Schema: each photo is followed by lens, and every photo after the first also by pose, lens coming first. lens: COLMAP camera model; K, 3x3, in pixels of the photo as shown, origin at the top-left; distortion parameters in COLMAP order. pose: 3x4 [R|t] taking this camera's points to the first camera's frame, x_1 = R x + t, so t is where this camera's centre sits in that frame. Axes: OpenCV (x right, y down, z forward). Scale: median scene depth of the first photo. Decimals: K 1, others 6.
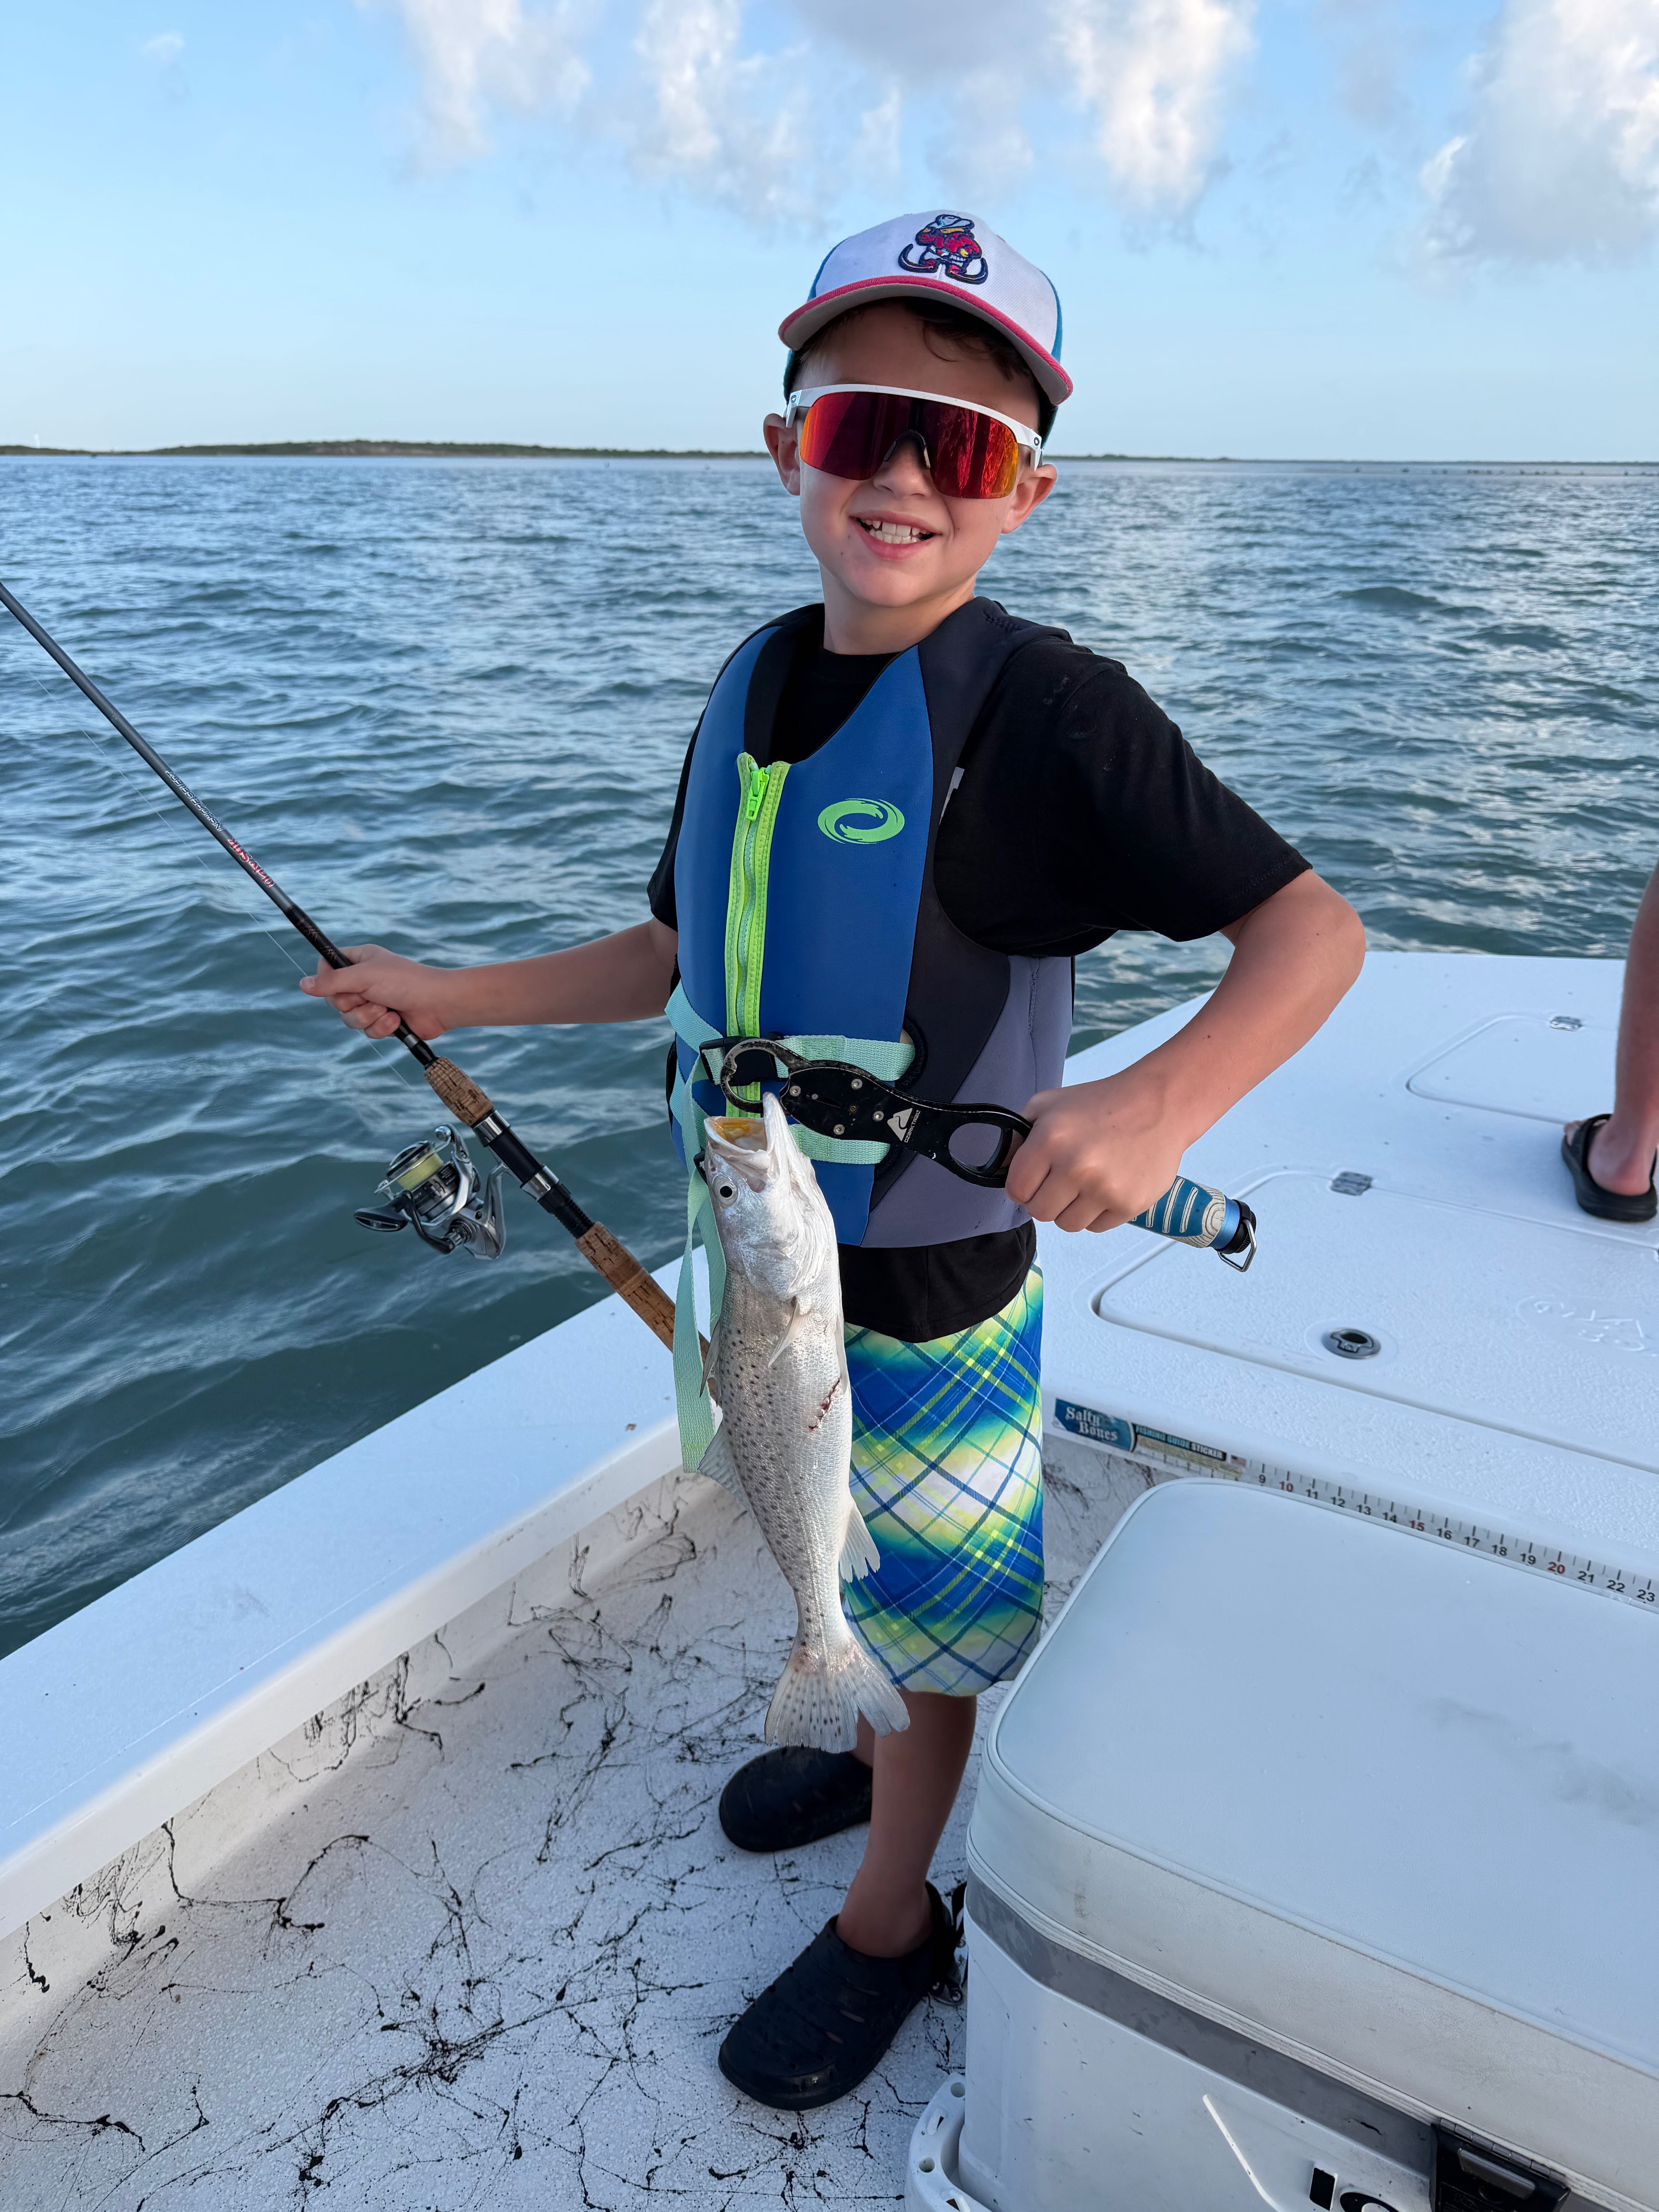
lens RADIAL K [[1630.1, 0, 828.5], [0, 1630.1, 1116.7], [0, 0, 1]] dist [0.004852, -0.011398]
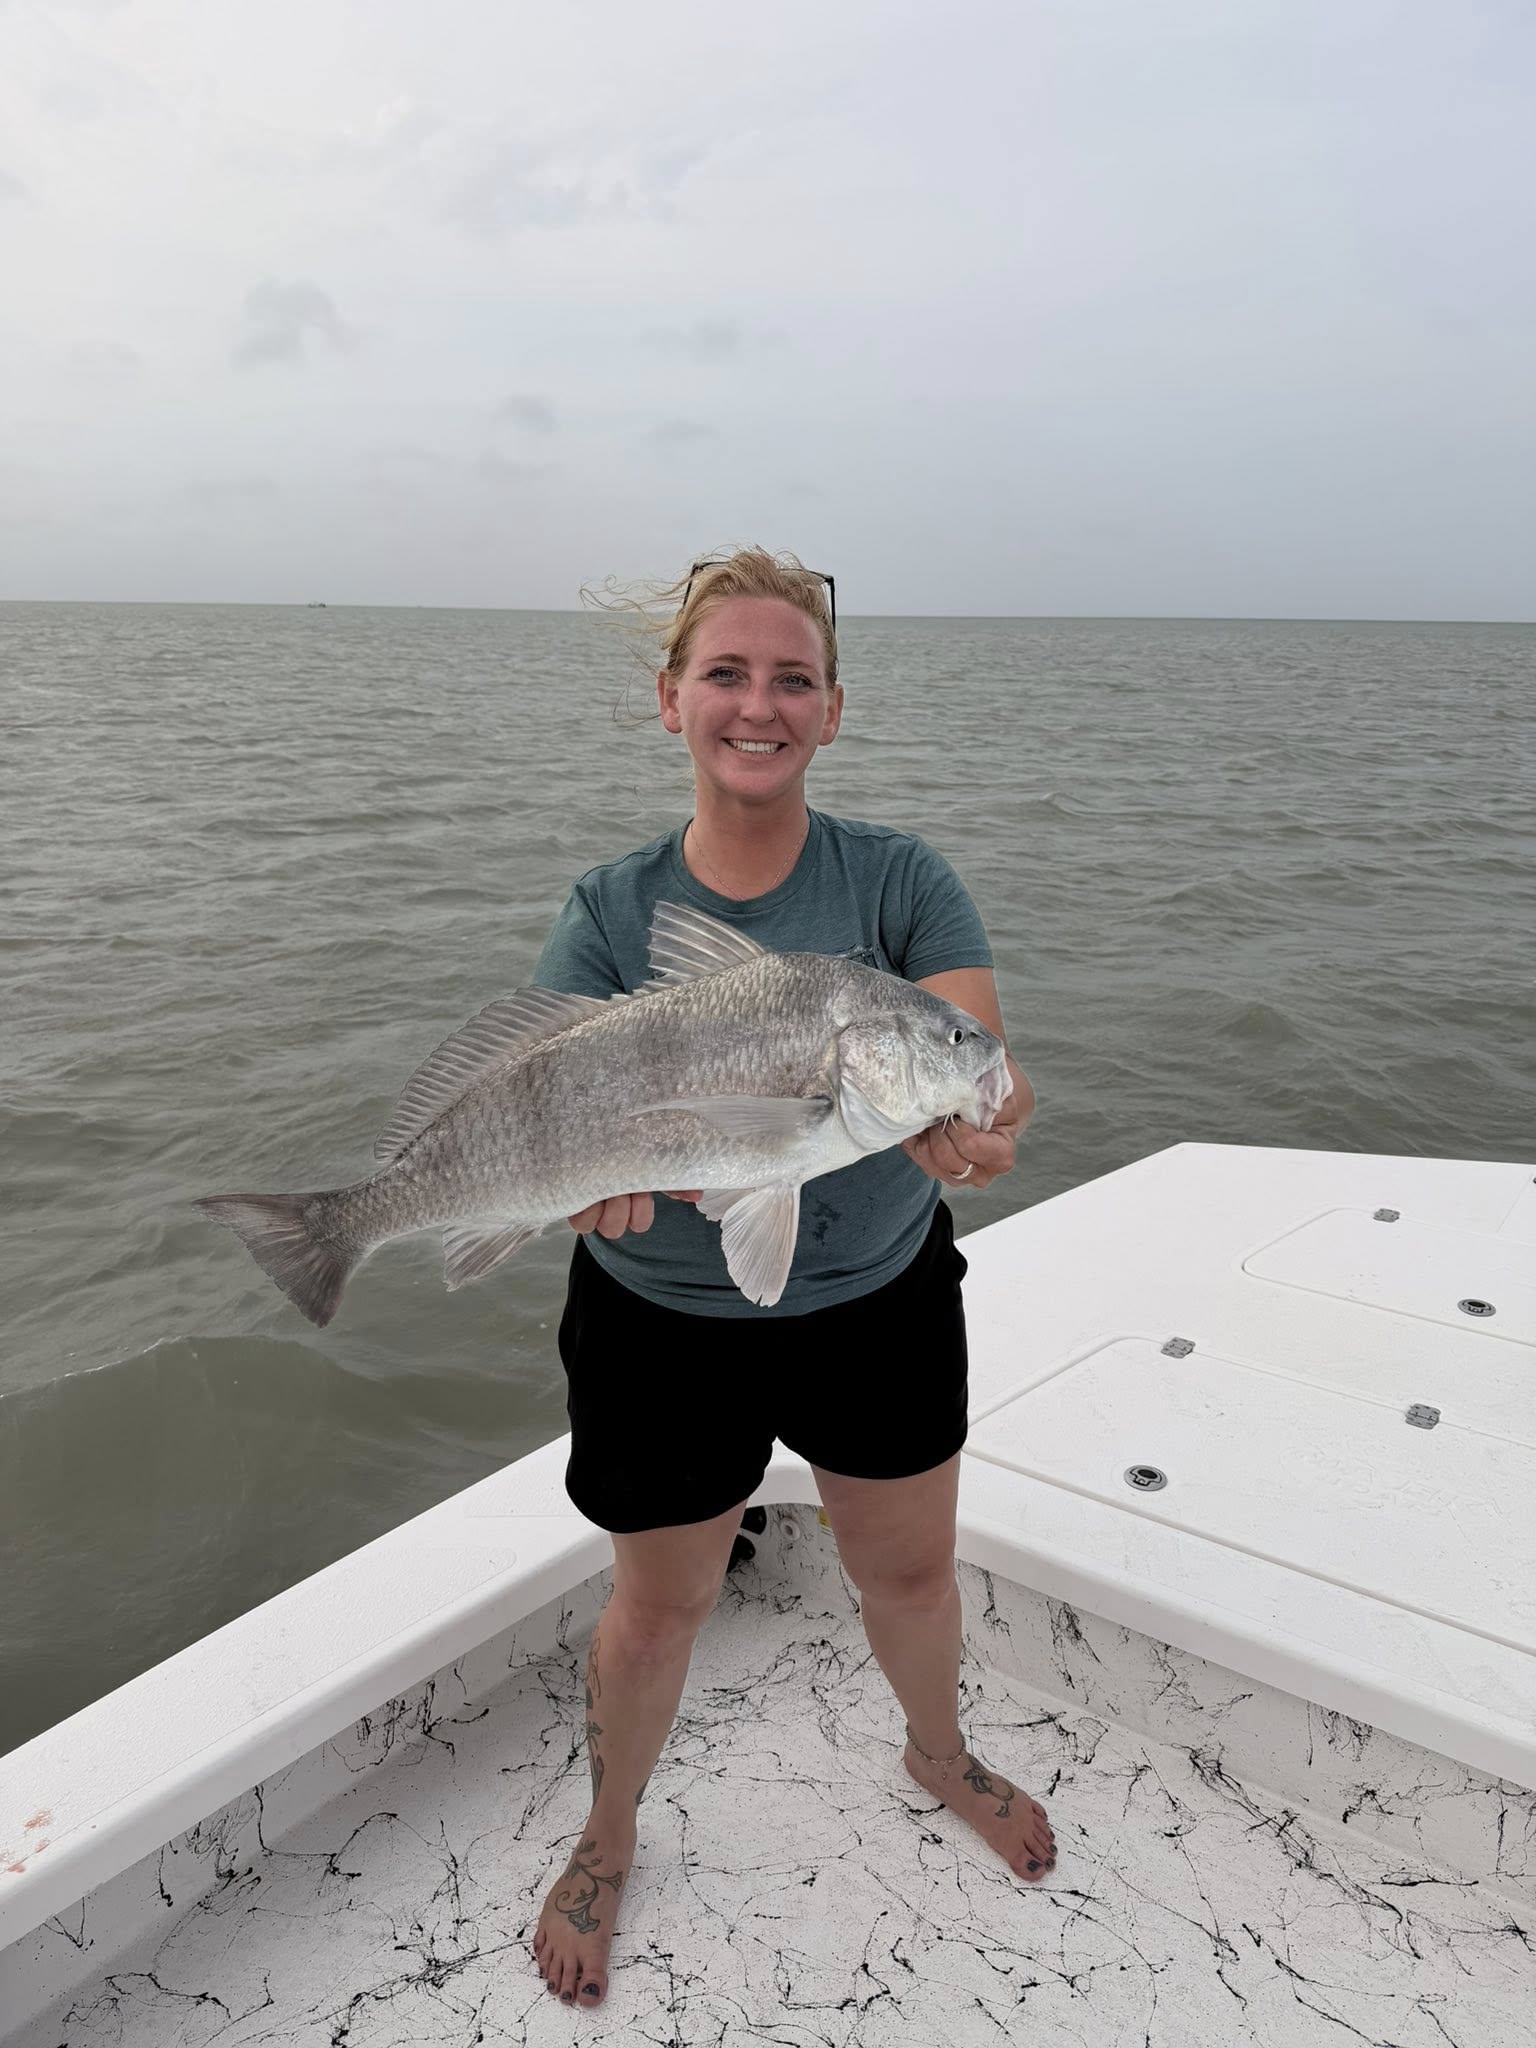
lens RADIAL K [[1509.3, 0, 773.8], [0, 1509.3, 1020.9], [0, 0, 1]] dist [0.004852, -0.011398]
pose [[0.996808, 0.022863, -0.076487, 0.127508], [-0.032472, 0.991391, -0.126847, -0.082723], [0.072928, 0.128926, 0.988969, -0.356096]]
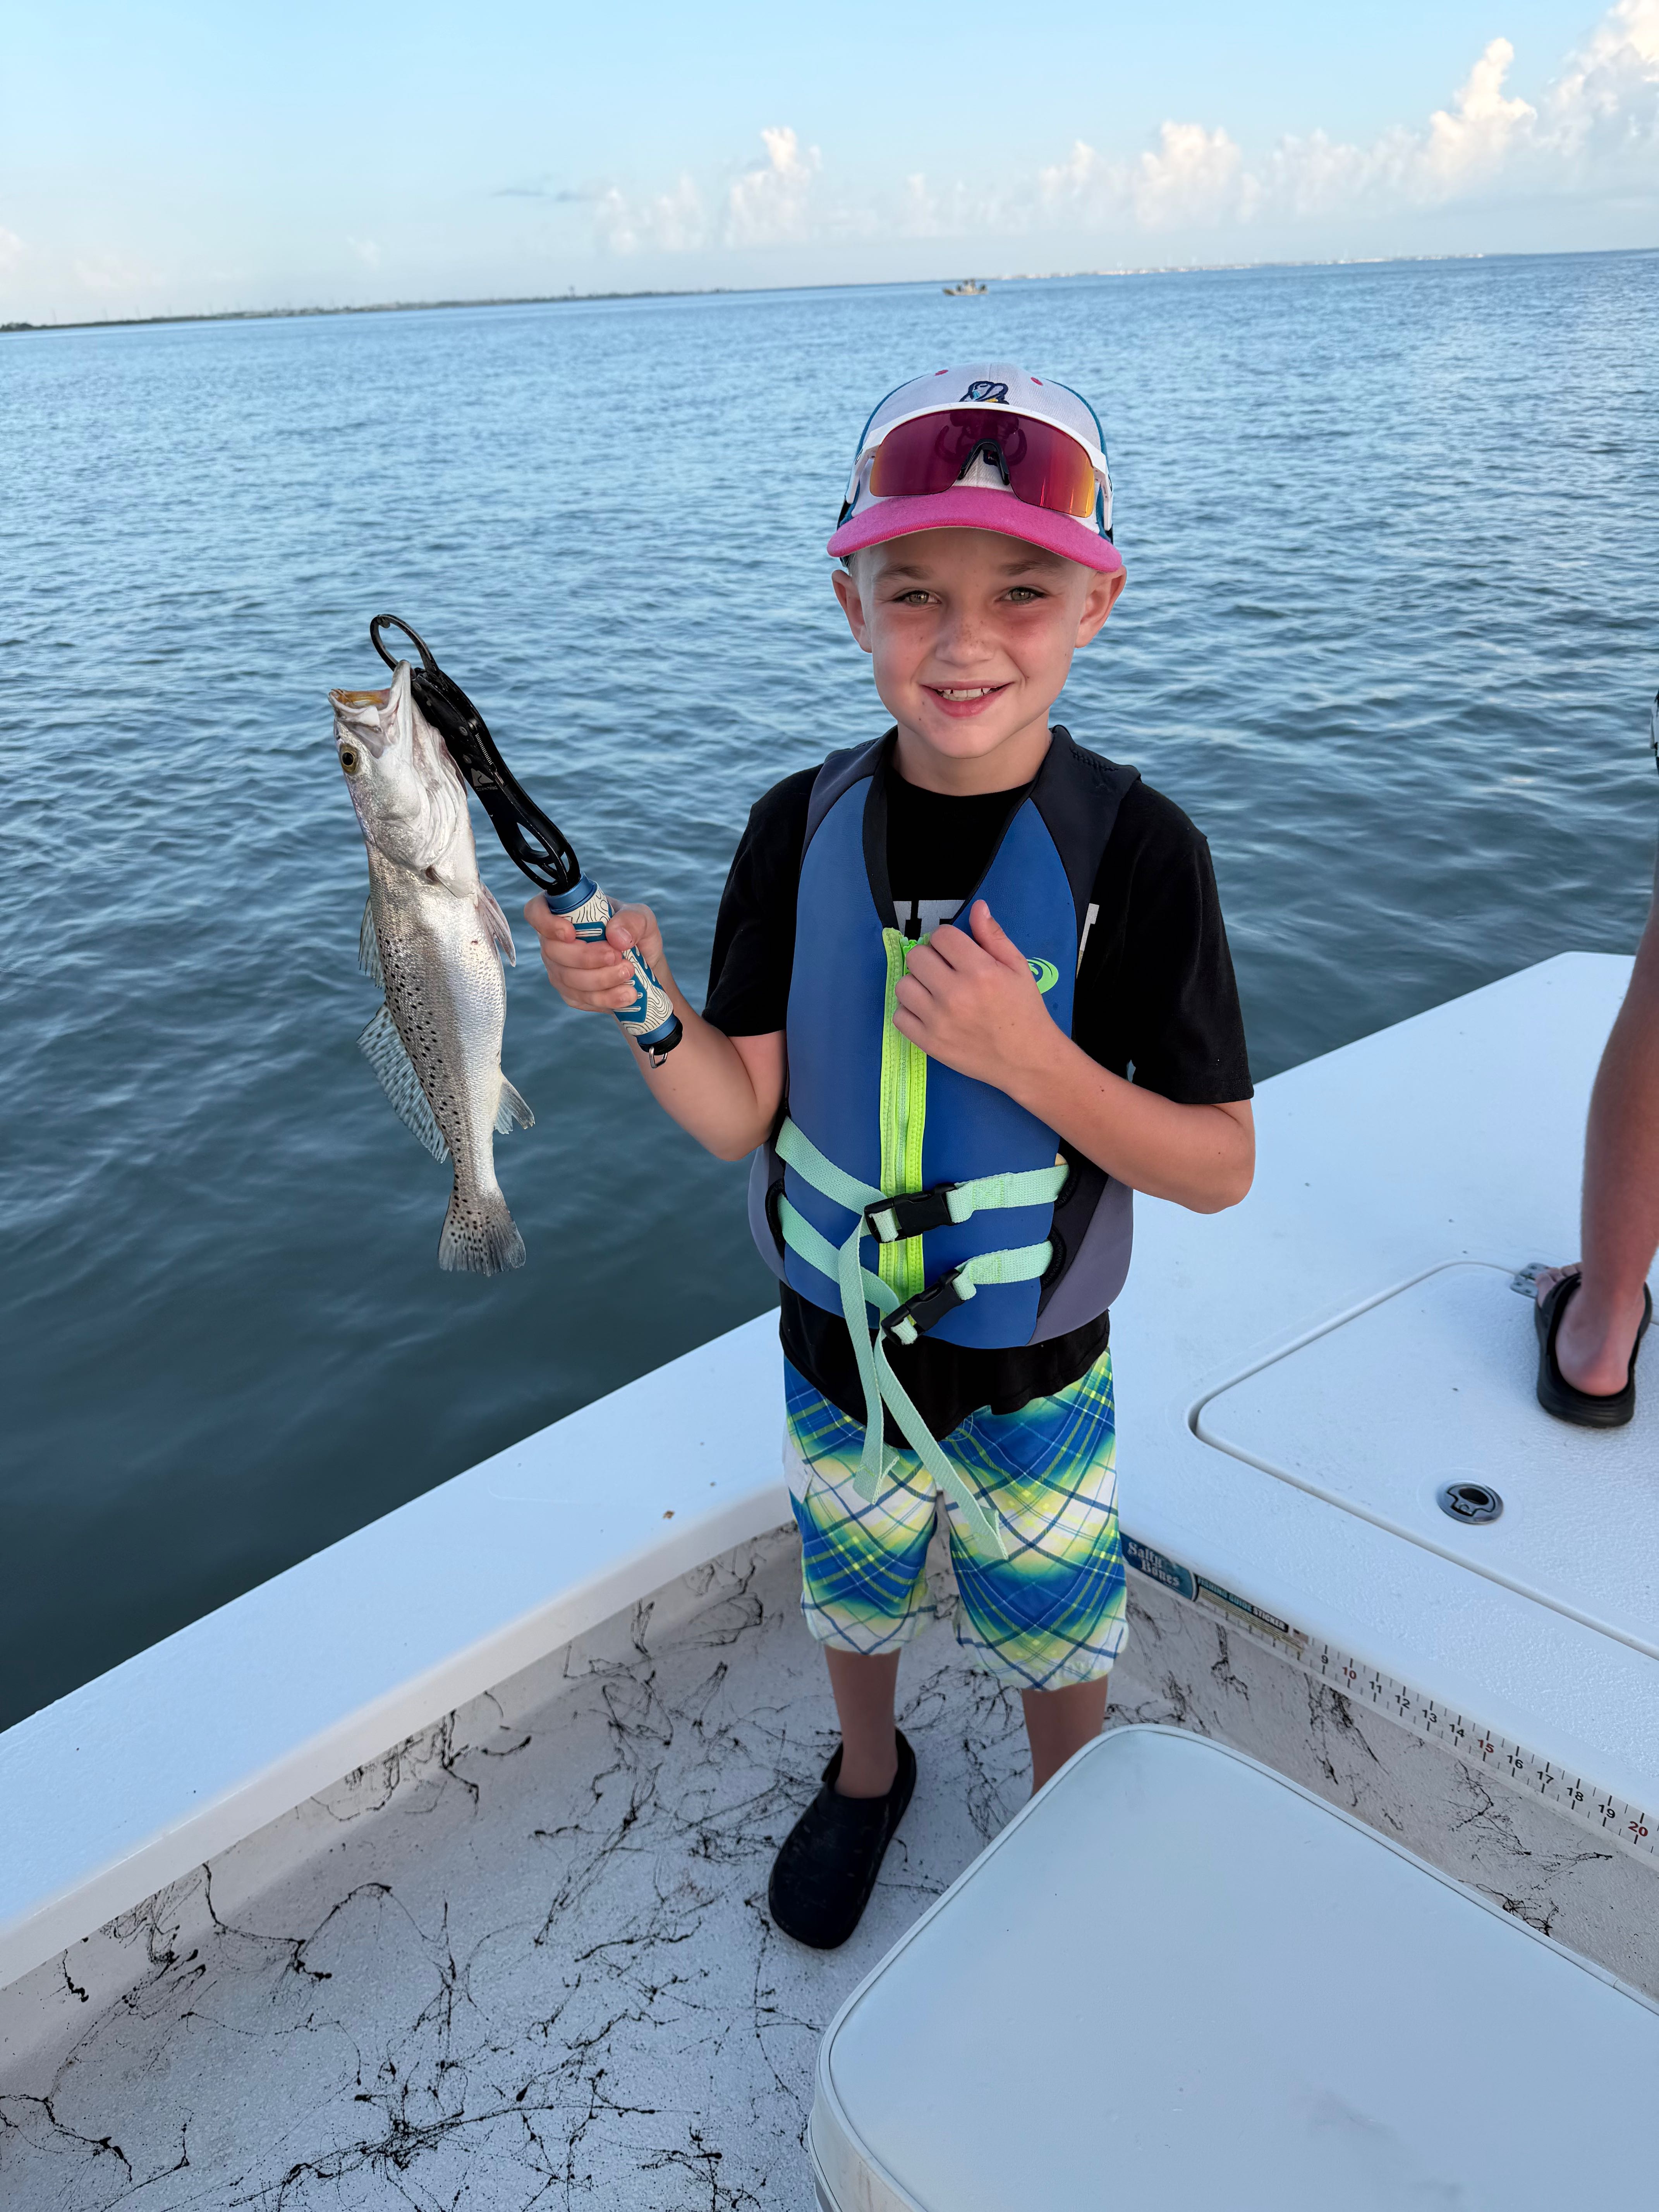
lens RADIAL K [[1630.1, 0, 816.6], [0, 1630.1, 1100.0], [0, 0, 1]] dist [0.004852, -0.011398]
pose [[0.972505, 0.067231, -0.222965, 0.192410], [-0.045608, 0.993866, 0.100753, -0.189758], [0.228371, -0.087814, 0.969606, 0.084958]]
